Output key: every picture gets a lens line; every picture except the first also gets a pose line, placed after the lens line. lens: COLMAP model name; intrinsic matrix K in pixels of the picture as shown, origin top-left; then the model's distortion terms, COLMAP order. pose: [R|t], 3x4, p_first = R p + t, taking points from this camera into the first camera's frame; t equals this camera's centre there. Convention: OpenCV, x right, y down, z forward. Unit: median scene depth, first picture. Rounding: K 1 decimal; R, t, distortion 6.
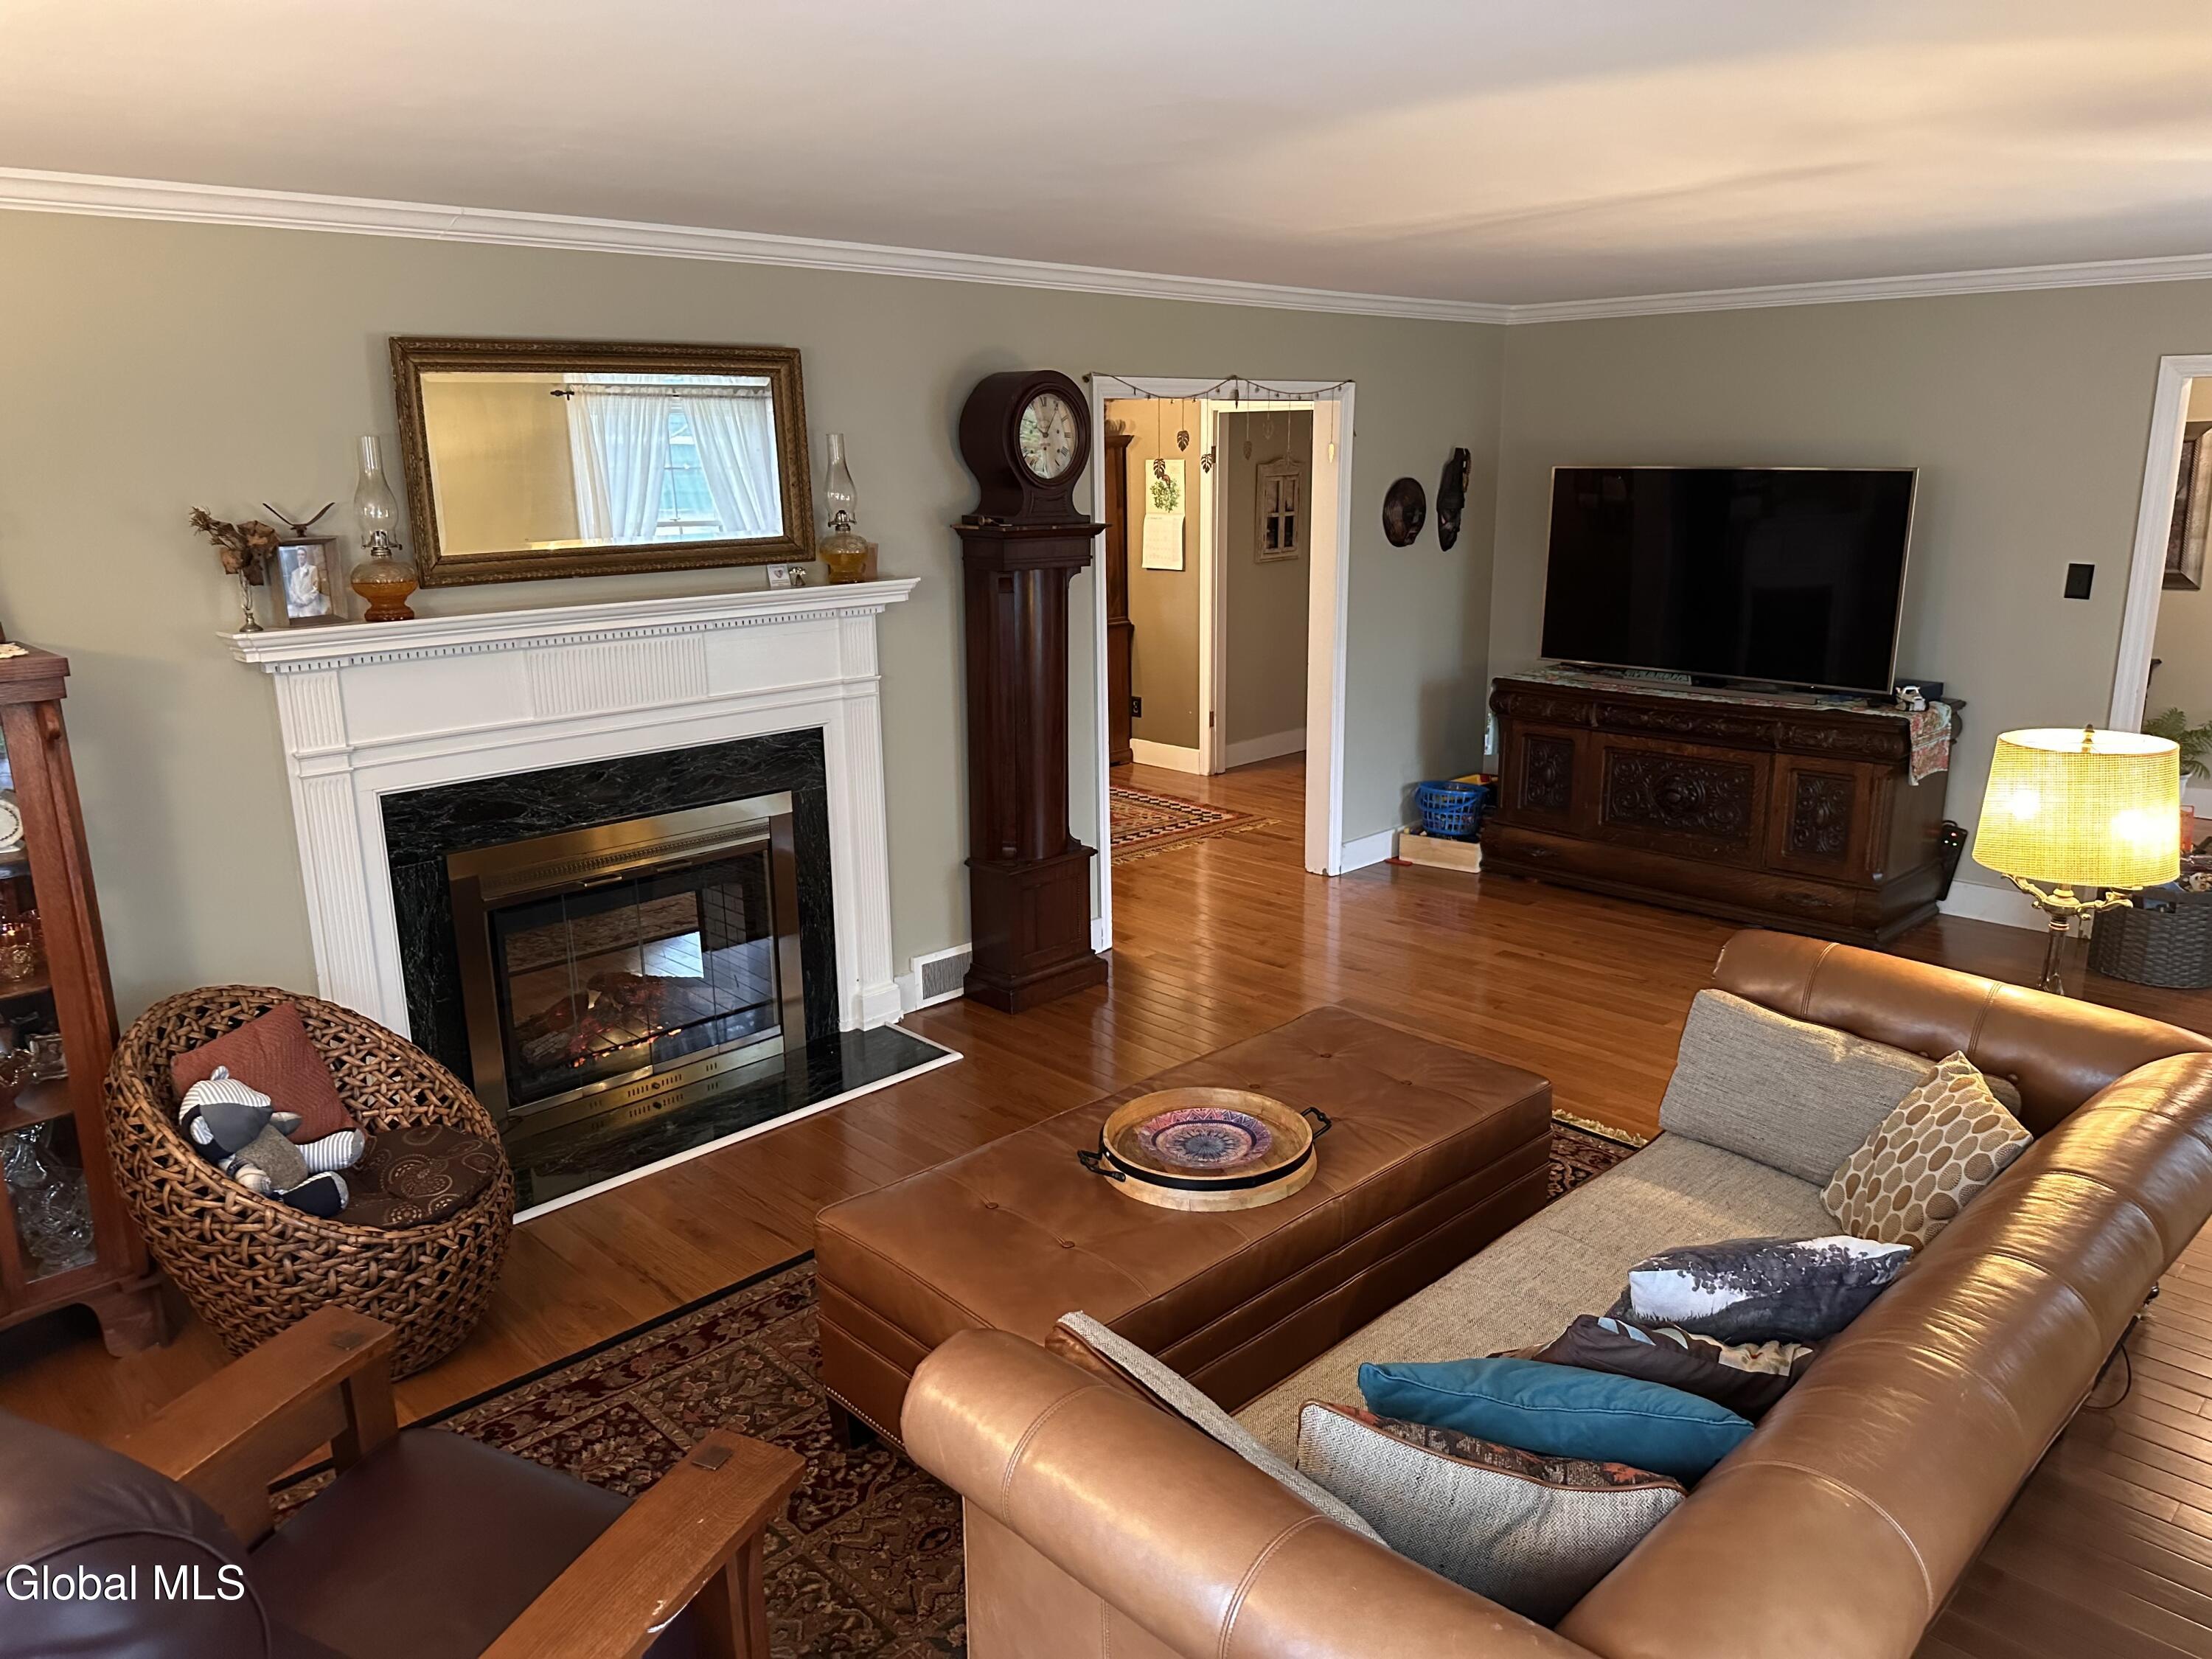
lens RADIAL K [[1568.4, 0, 1096.2], [0, 1568.4, 831.8], [0, 0, 1]] dist [0.048962, -0.052446]
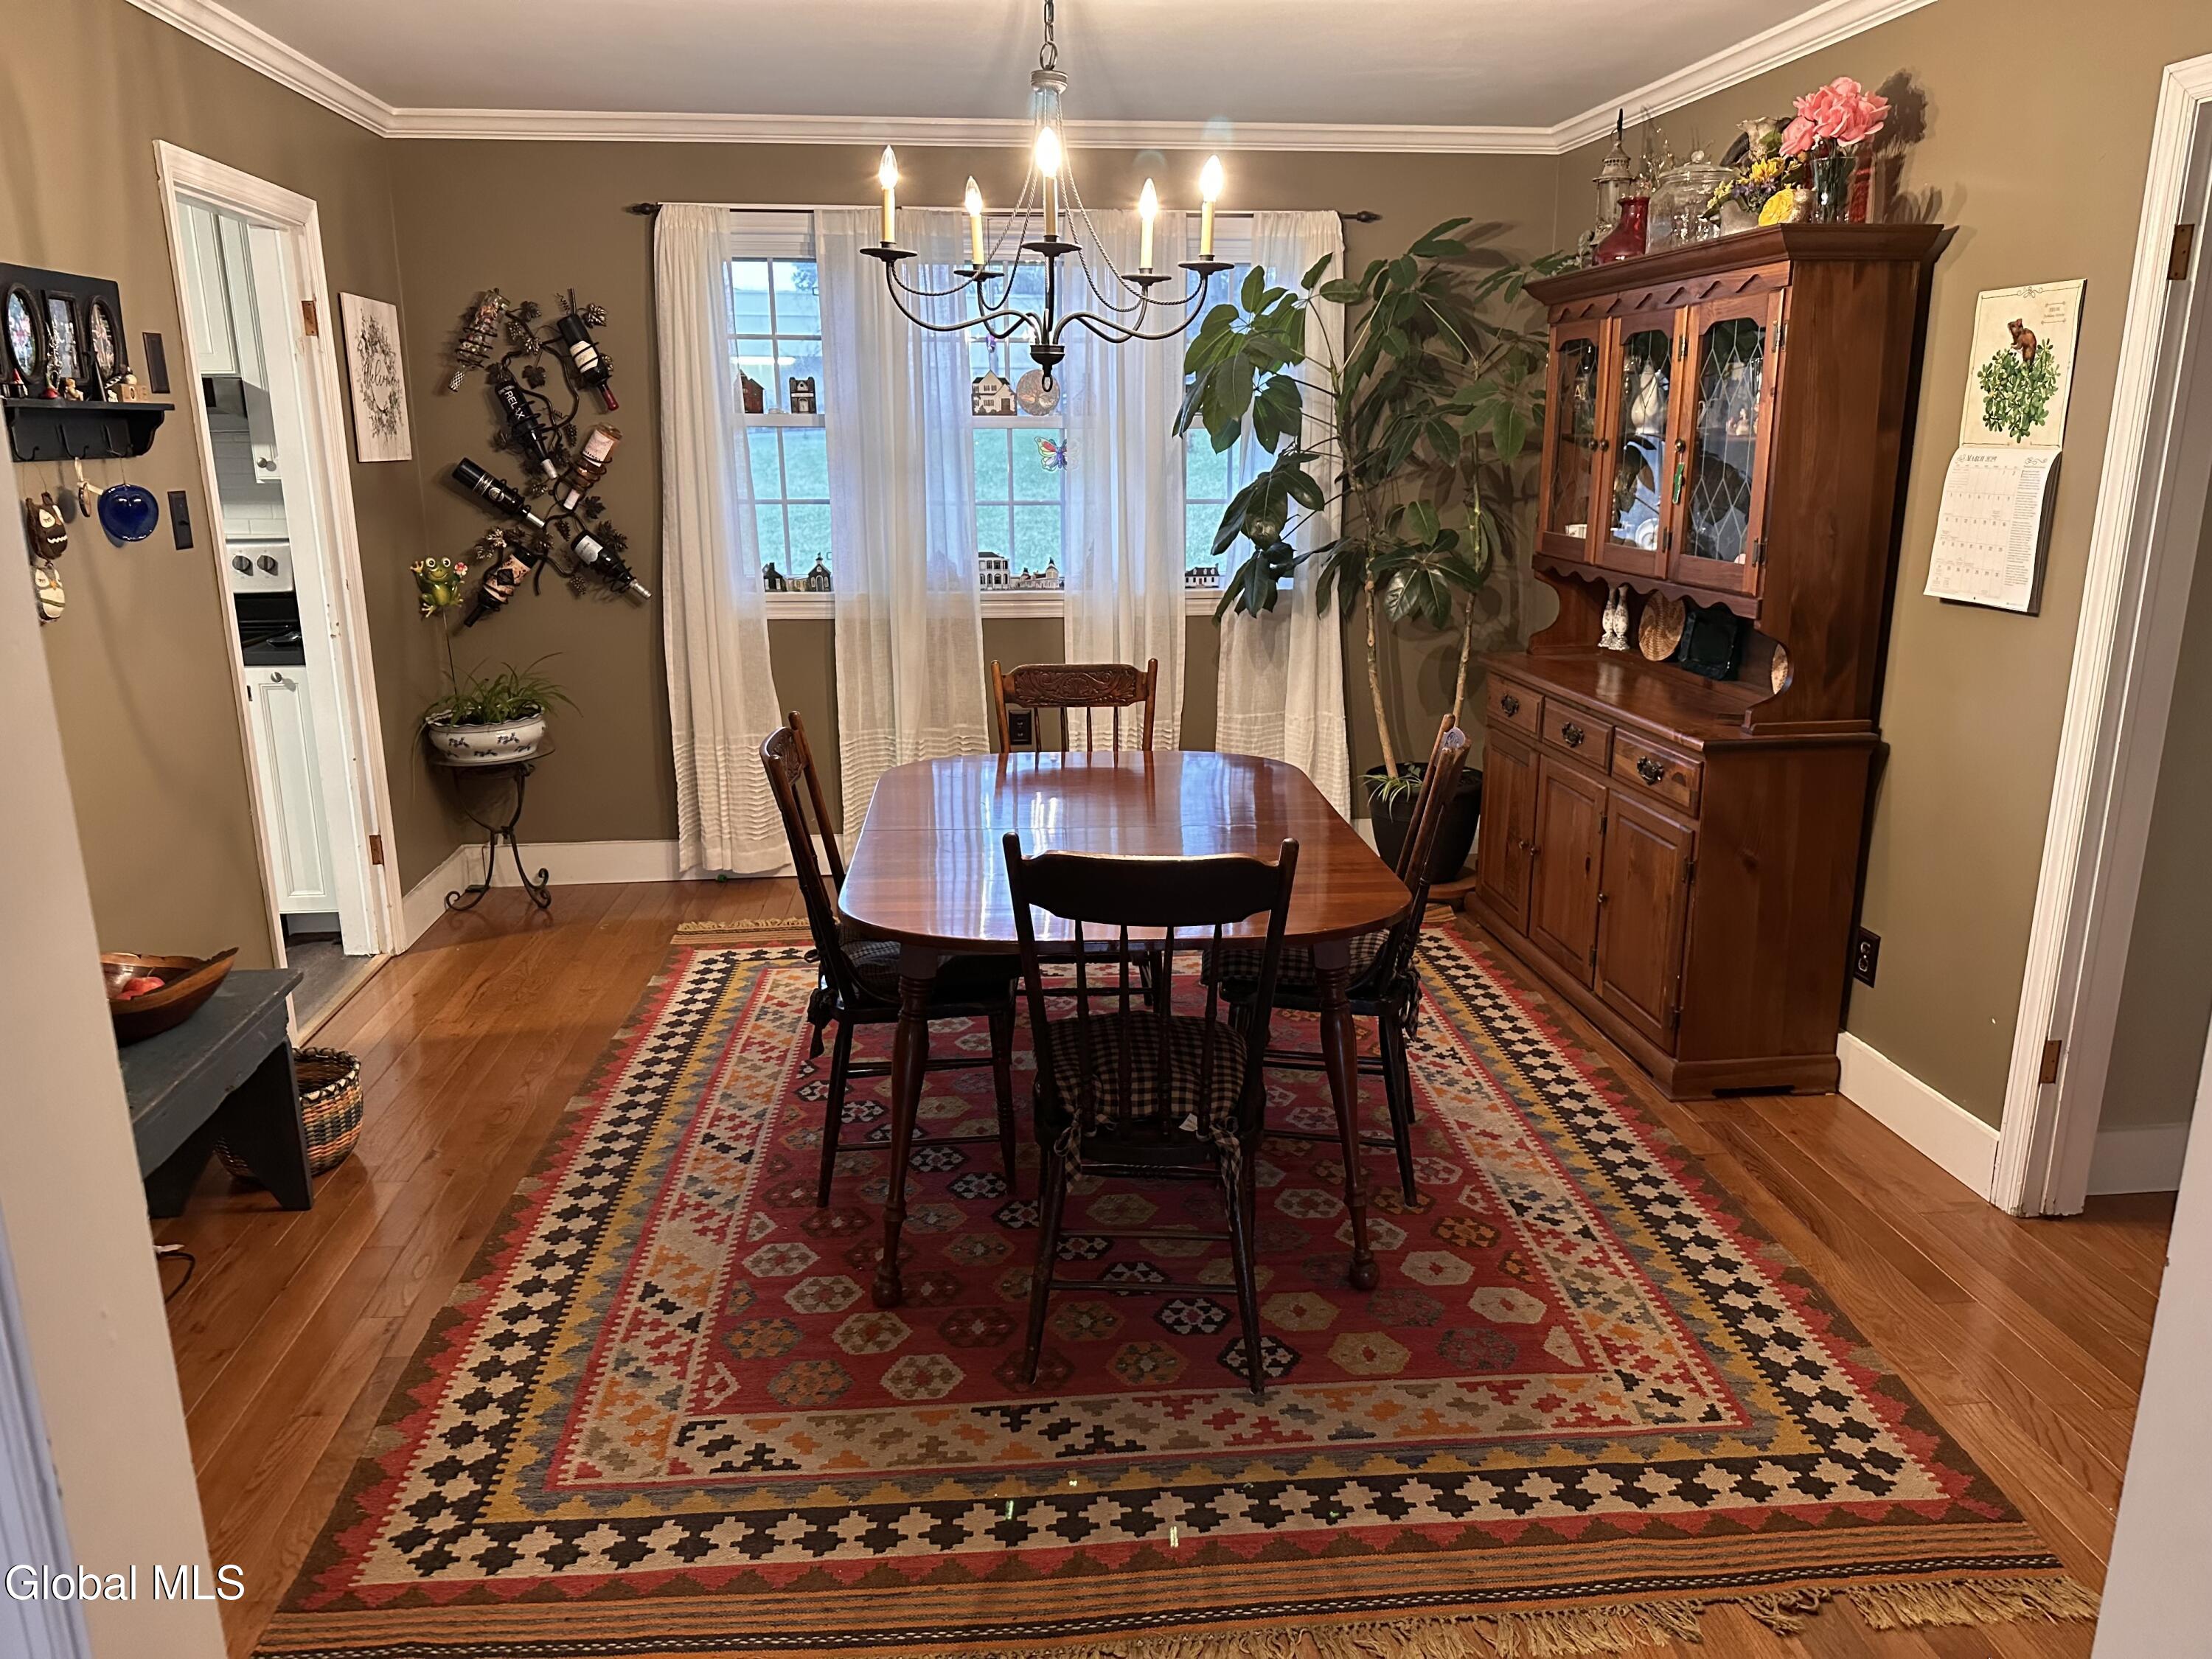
lens RADIAL K [[1568.4, 0, 1096.2], [0, 1568.4, 831.8], [0, 0, 1]] dist [0.048962, -0.052446]
pose [[0.789750, 0.162657, -0.591471, 0.189913], [-0.154704, 0.985850, 0.064547, -0.200007], [0.593601, 0.040527, 0.803738, 1.095775]]
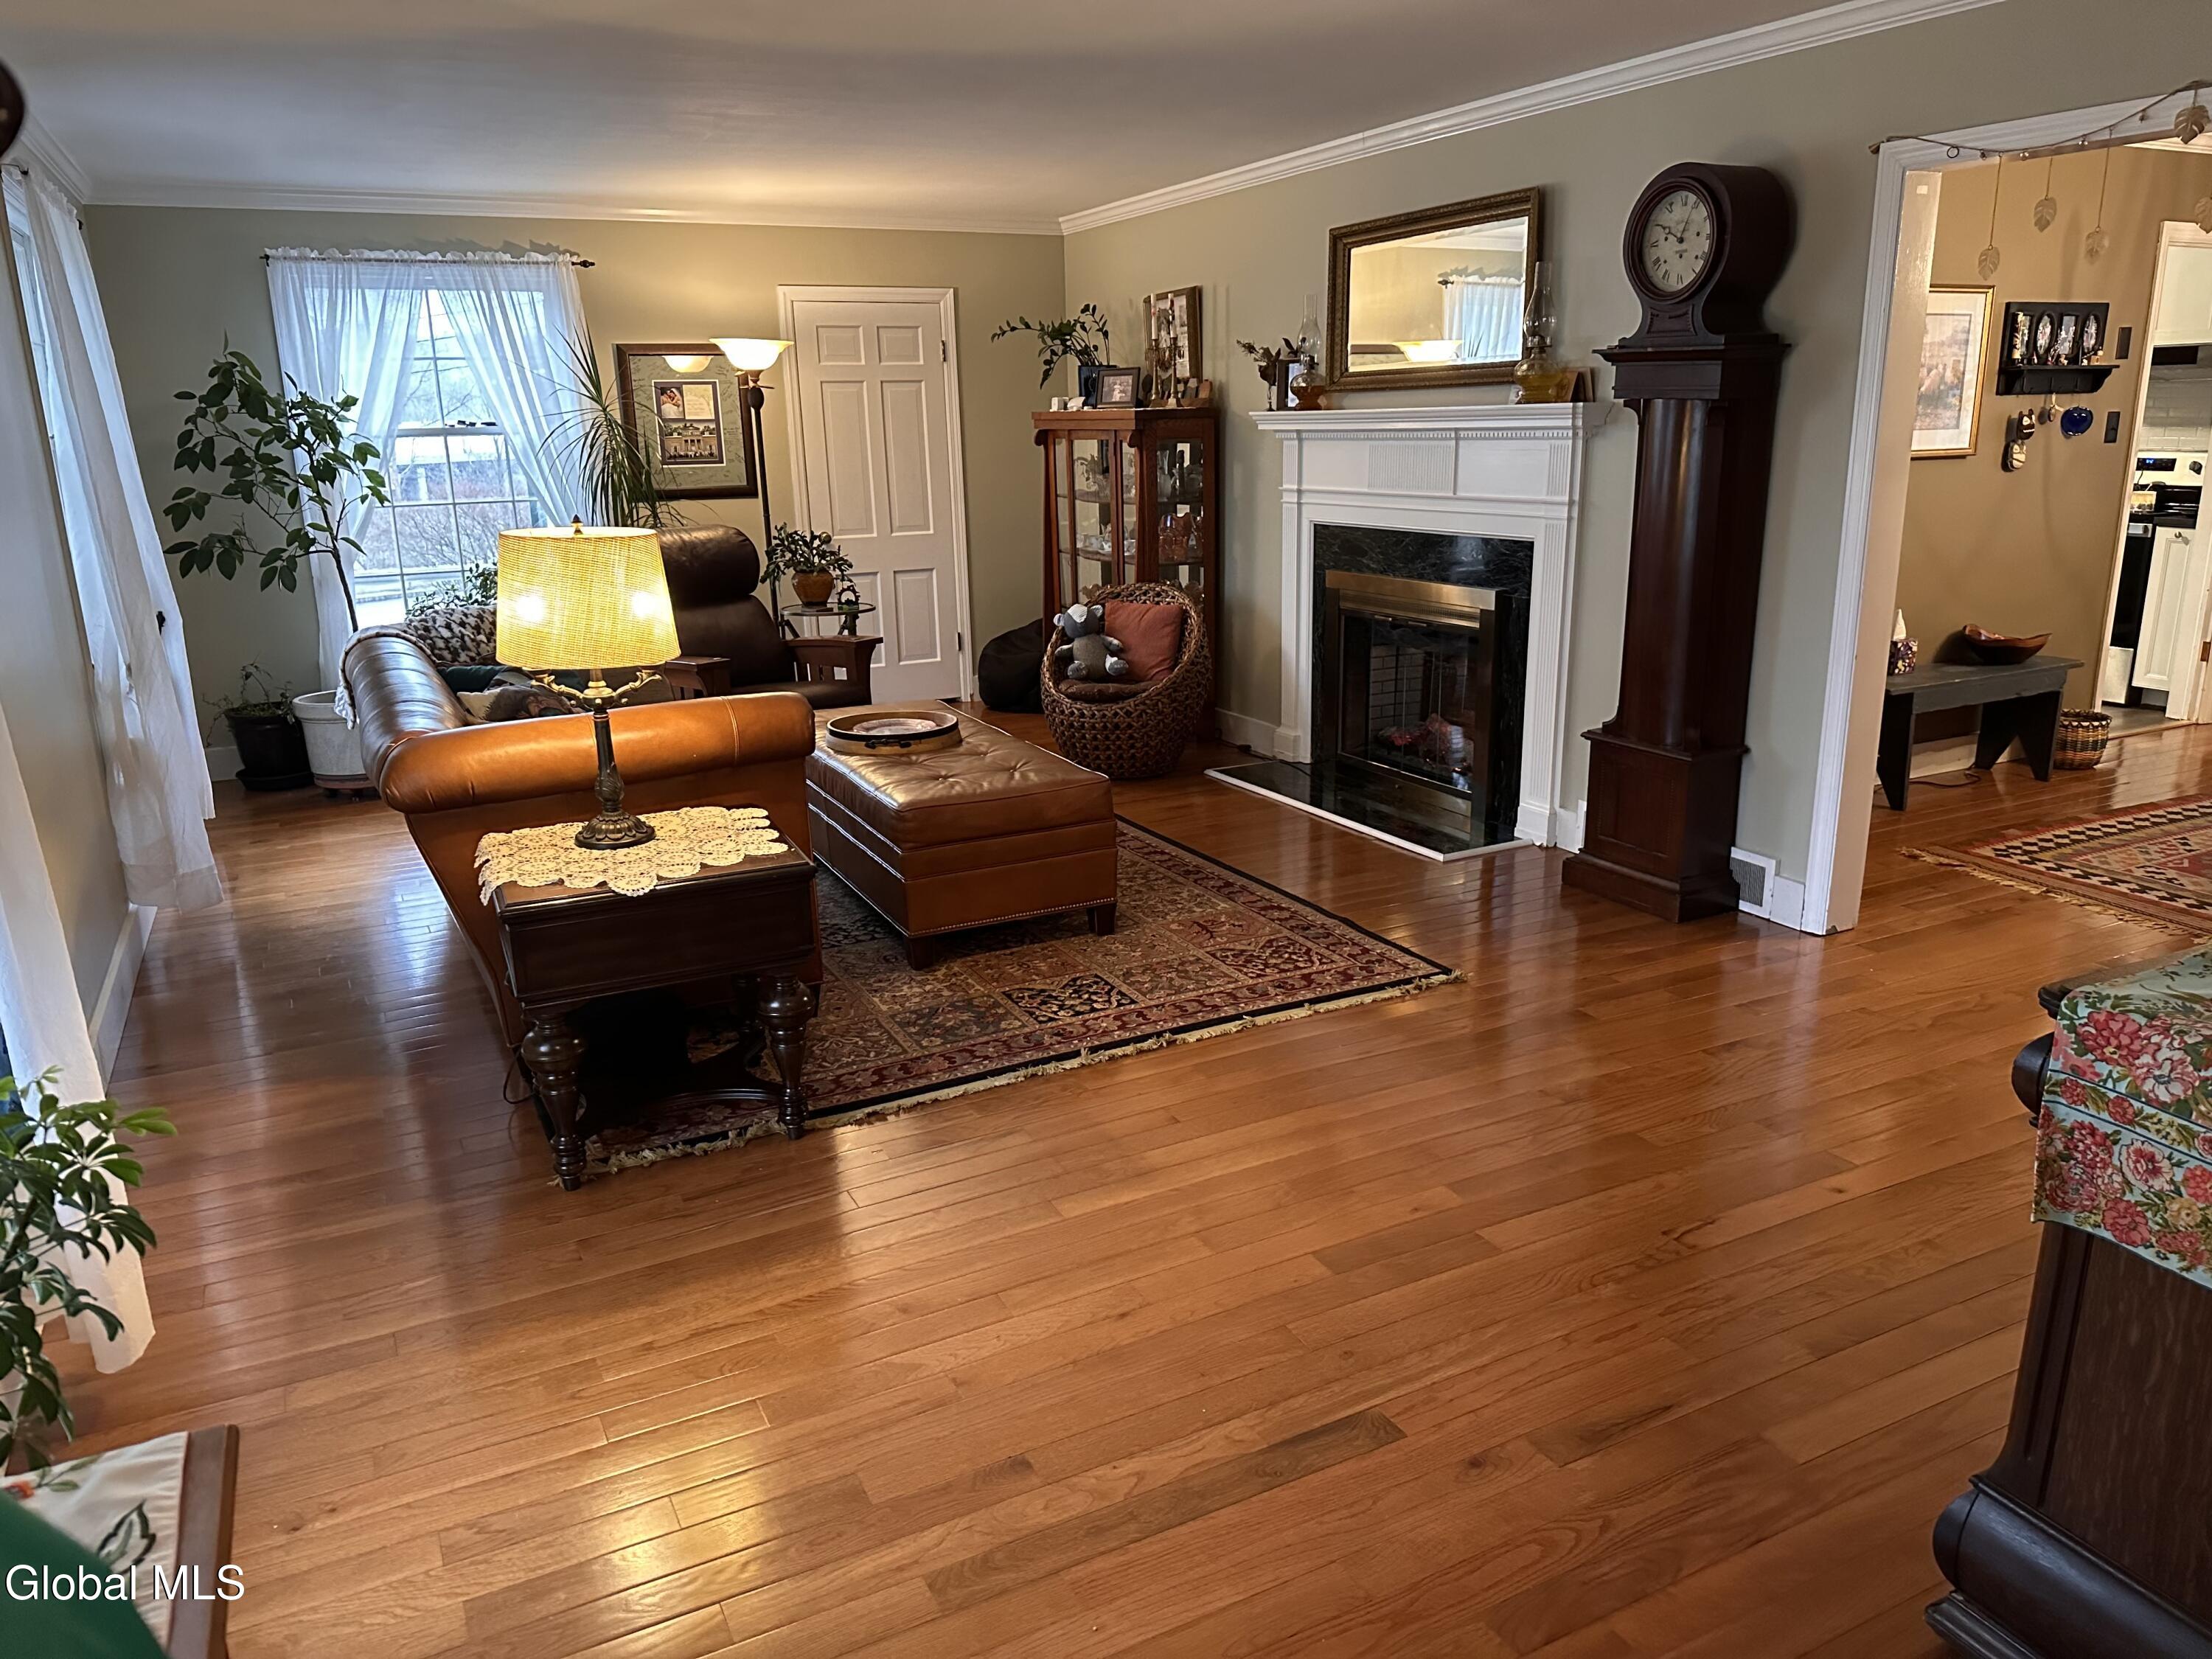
lens RADIAL K [[1568.4, 0, 1096.2], [0, 1568.4, 831.8], [0, 0, 1]] dist [0.048962, -0.052446]
pose [[-0.289800, 0.264309, -0.919868, 0.965702], [-0.208473, 0.920602, 0.330199, -0.178649], [0.934107, 0.287459, -0.211689, 1.003979]]
